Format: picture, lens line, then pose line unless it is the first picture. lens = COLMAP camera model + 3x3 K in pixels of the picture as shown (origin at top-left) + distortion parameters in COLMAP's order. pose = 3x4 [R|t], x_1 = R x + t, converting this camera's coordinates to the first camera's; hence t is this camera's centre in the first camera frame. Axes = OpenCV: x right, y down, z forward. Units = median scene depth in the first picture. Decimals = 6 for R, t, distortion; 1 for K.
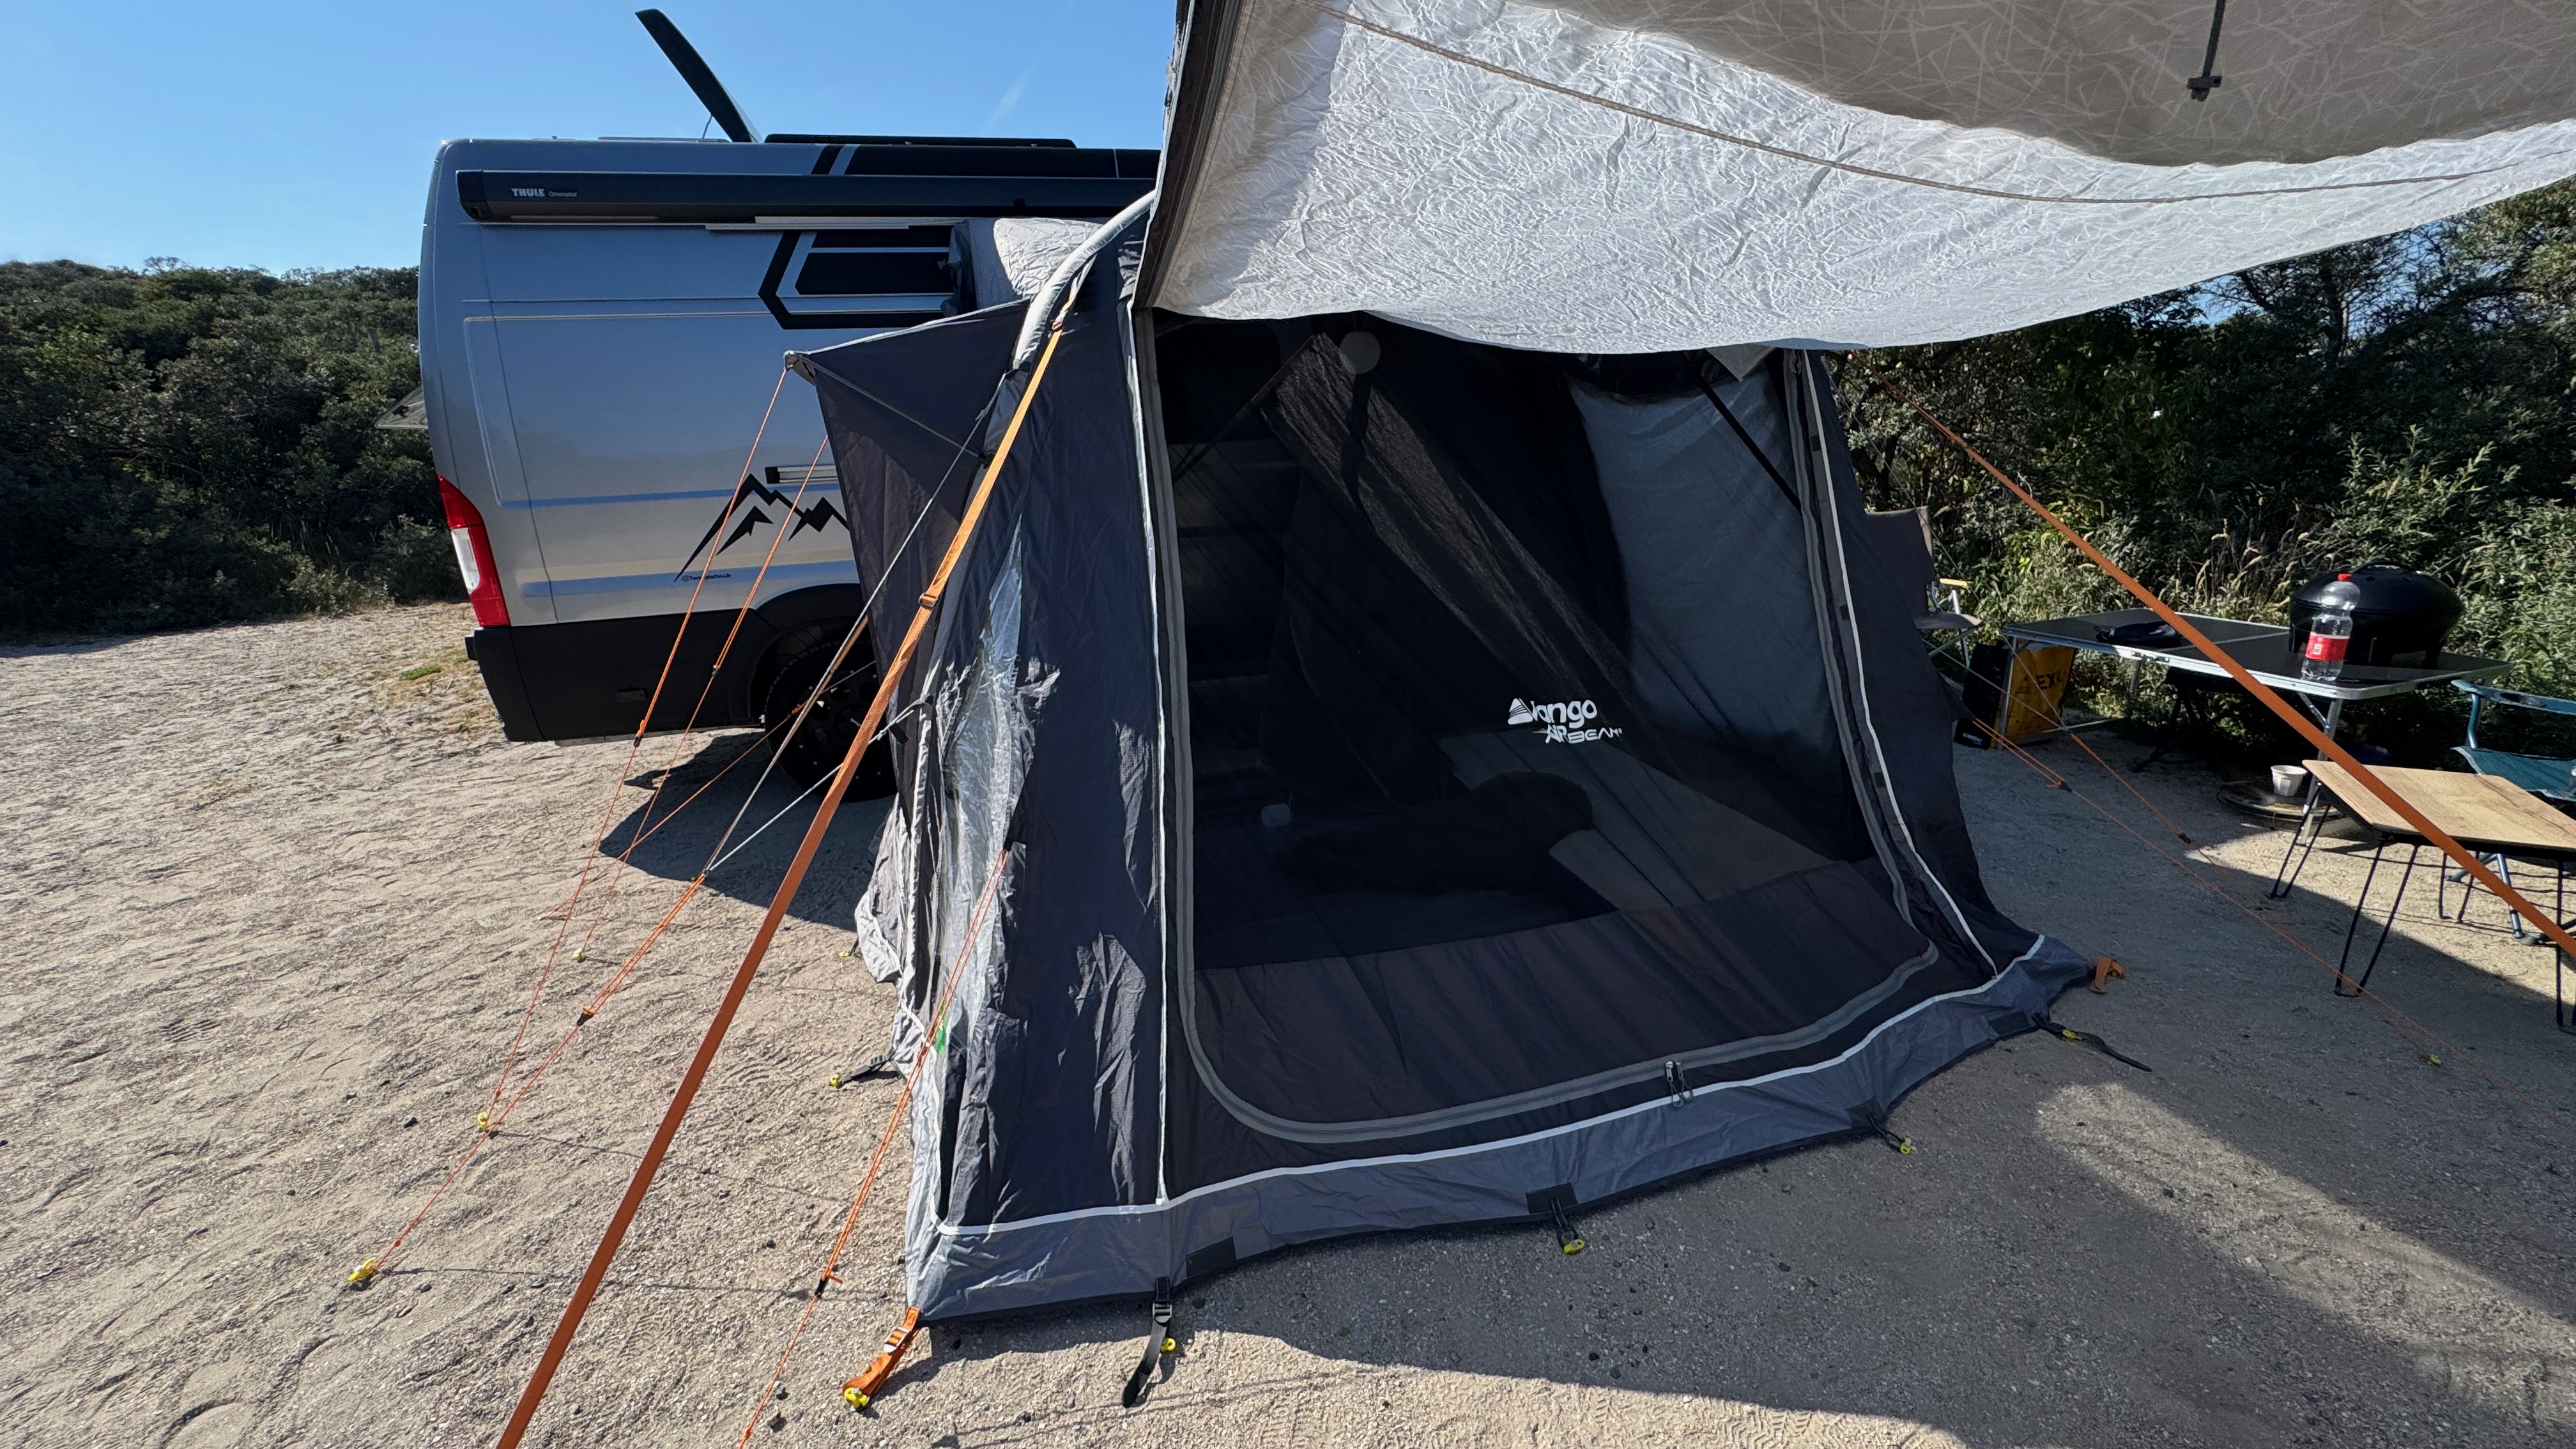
lens RADIAL K [[1057.1, 0, 1282.8], [0, 1057.1, 725.9], [0, 0, 1]] dist [-0.002456, -0.000227]
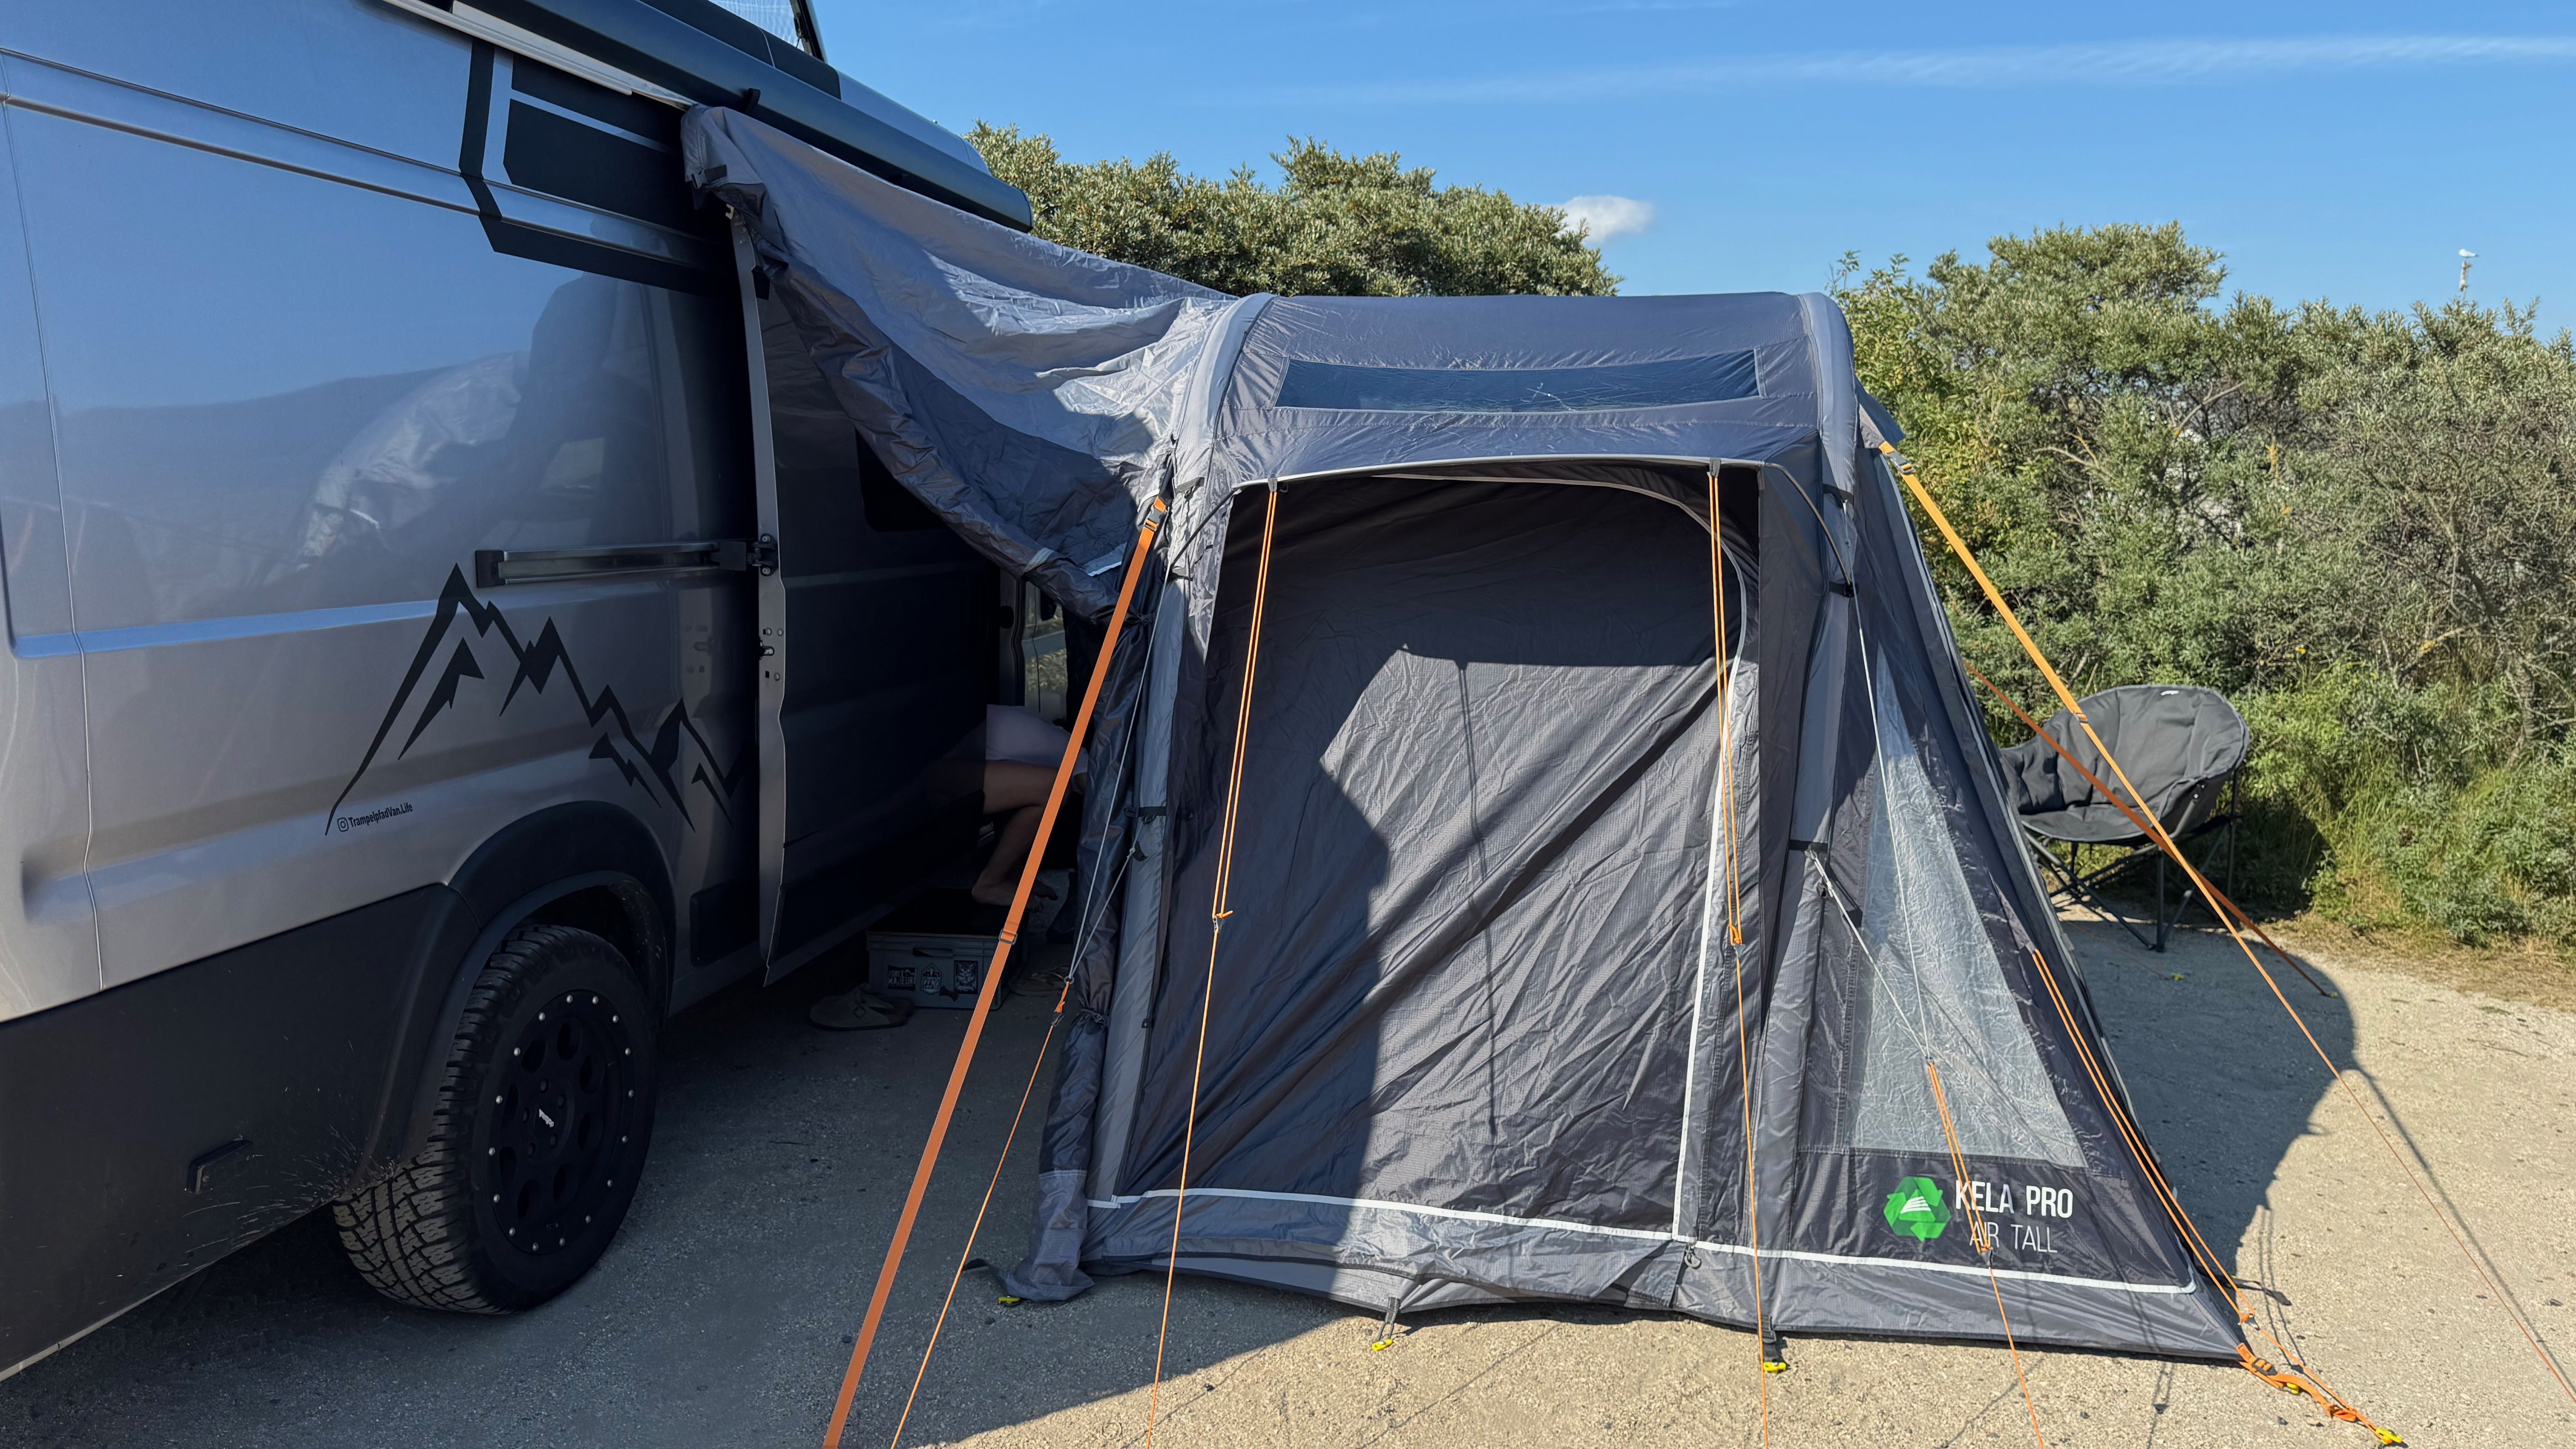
lens RADIAL K [[1827.0, 0, 1284.7], [0, 1827.0, 737.7], [0, 0, 1]] dist [0.053519, -0.078201]
pose [[0.424286, -0.066039, 0.903117, -1.828170], [0.191575, 0.981308, -0.018246, -0.163197], [-0.885031, 0.180756, 0.429006, 0.702254]]
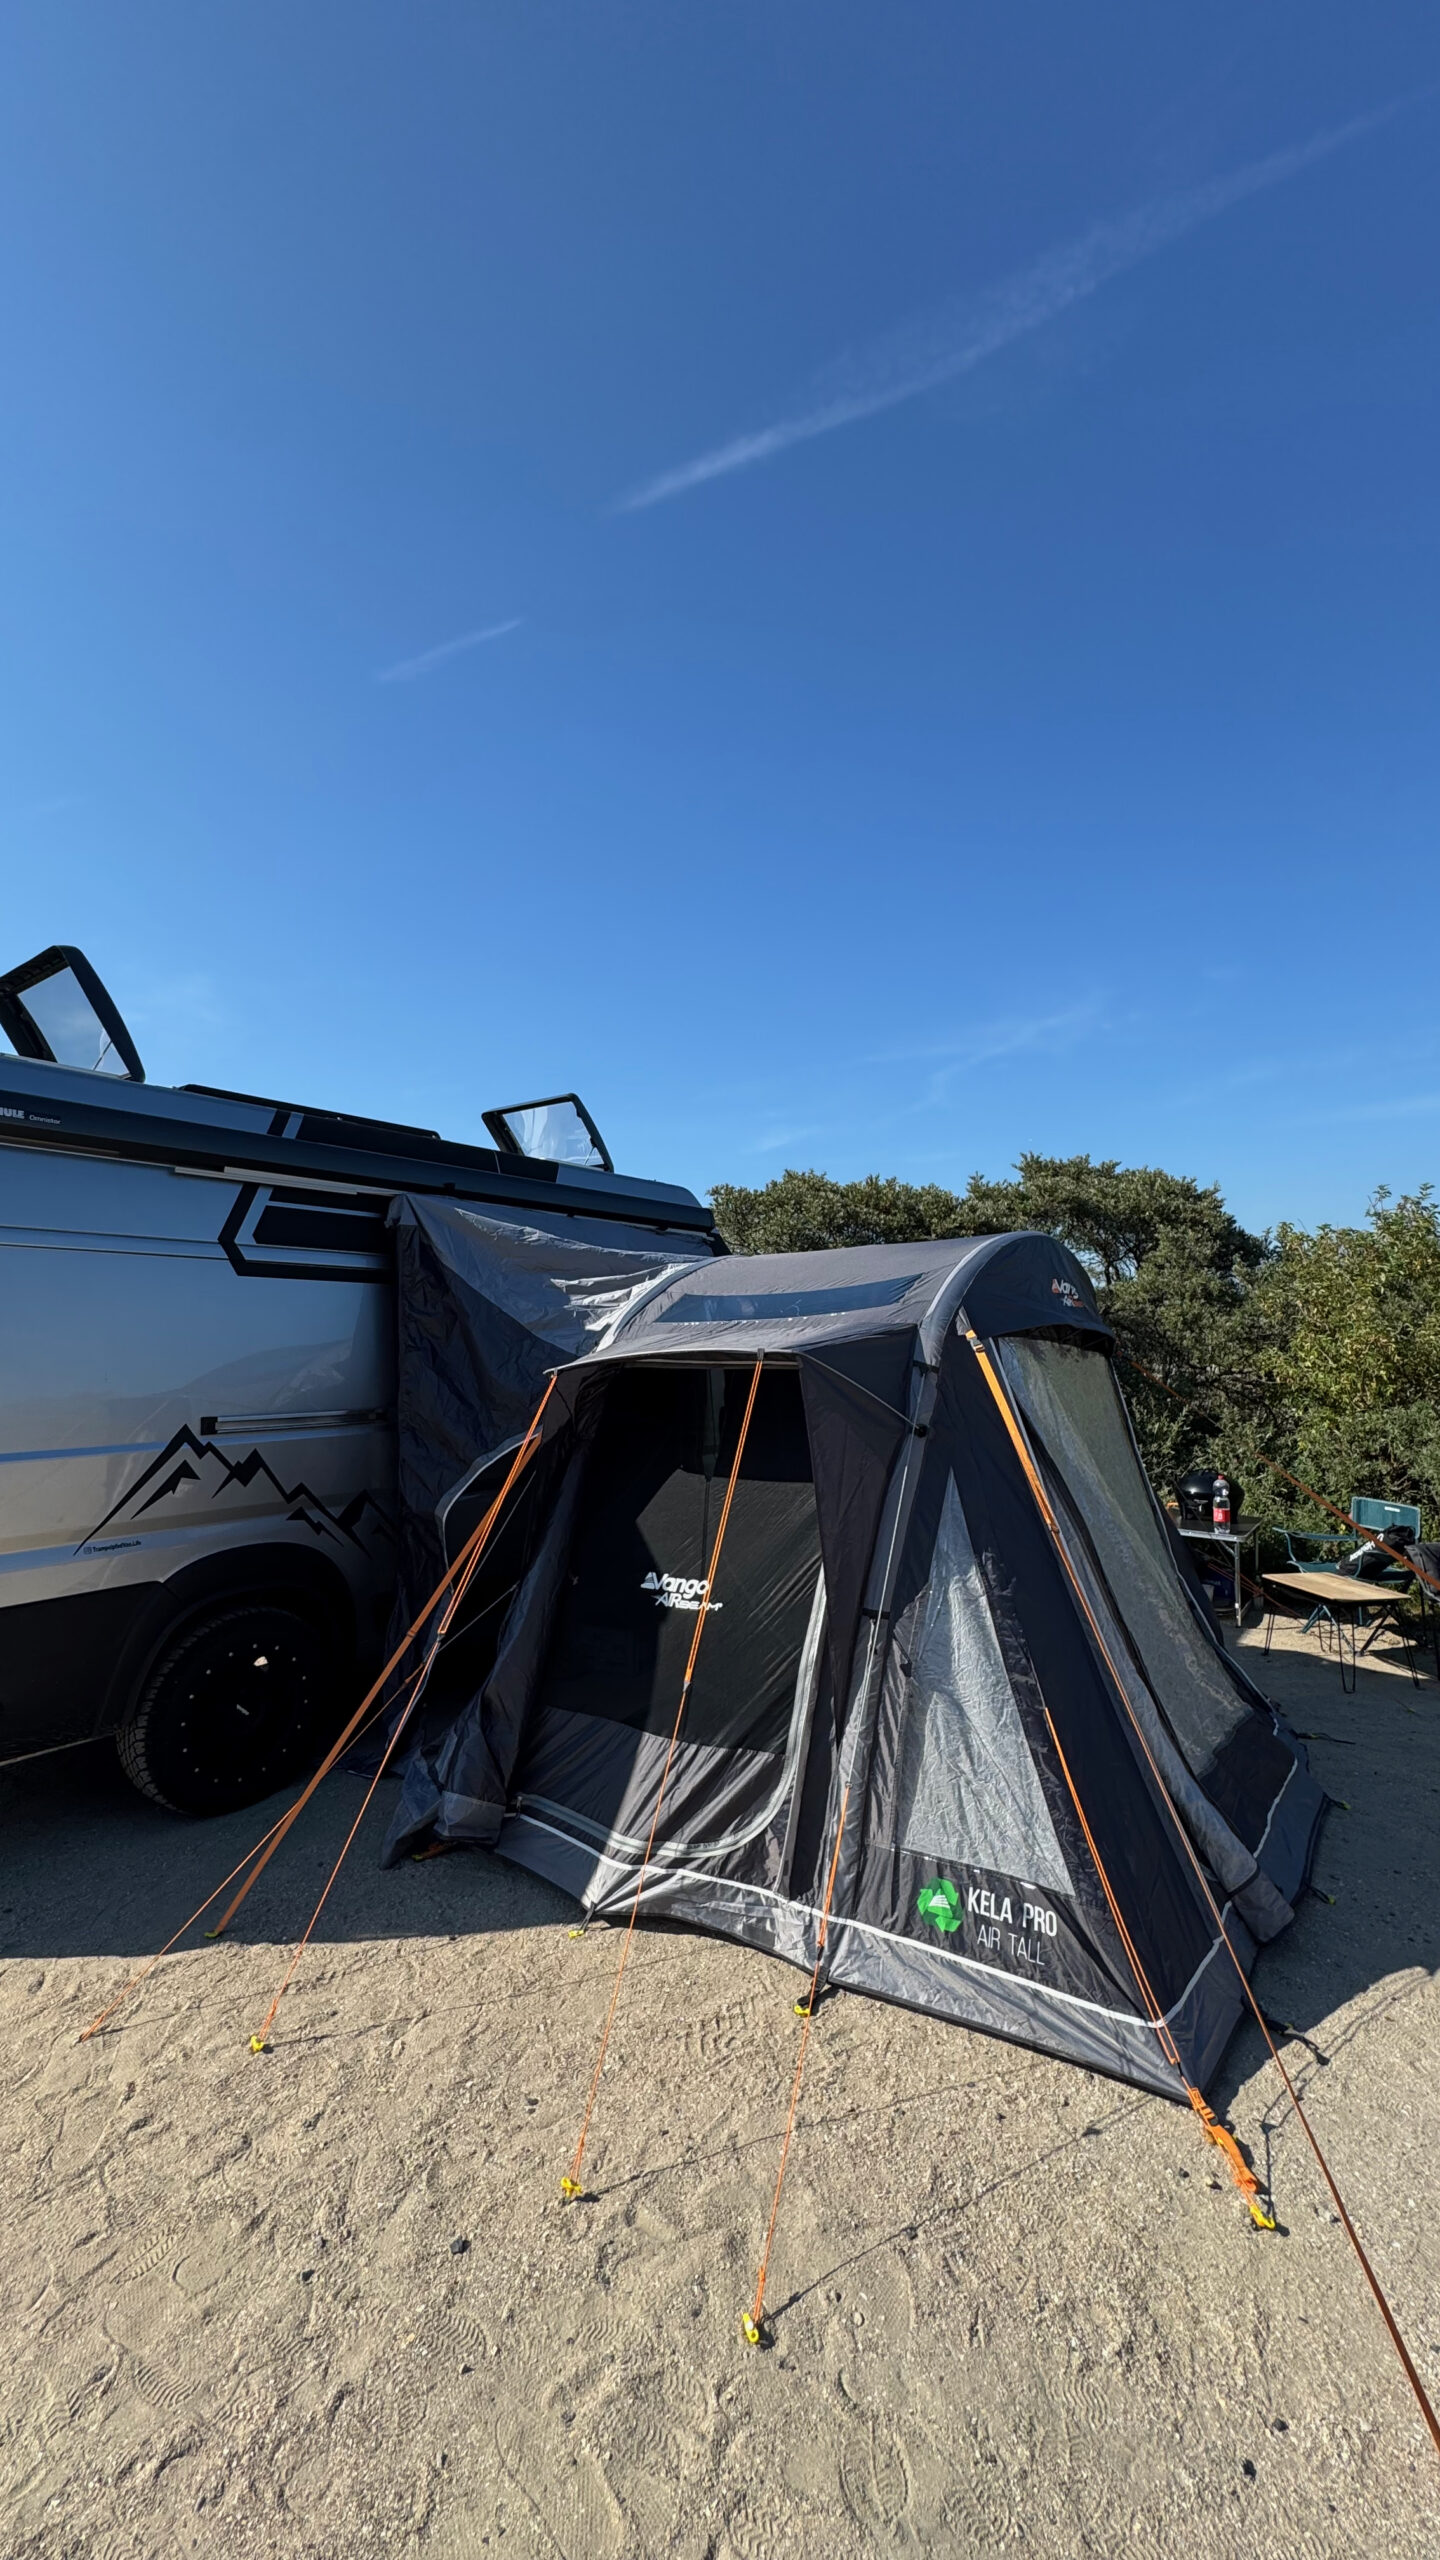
lens RADIAL K [[1027.0, 0, 722.9], [0, 1027.0, 1283.3], [0, 0, 1]] dist [-0.002155, 0.000227]
pose [[0.784059, 0.080278, 0.615473, -1.217585], [0.136308, 0.945124, -0.296920, -0.056054], [-0.605534, 0.316697, 0.730090, 0.095413]]
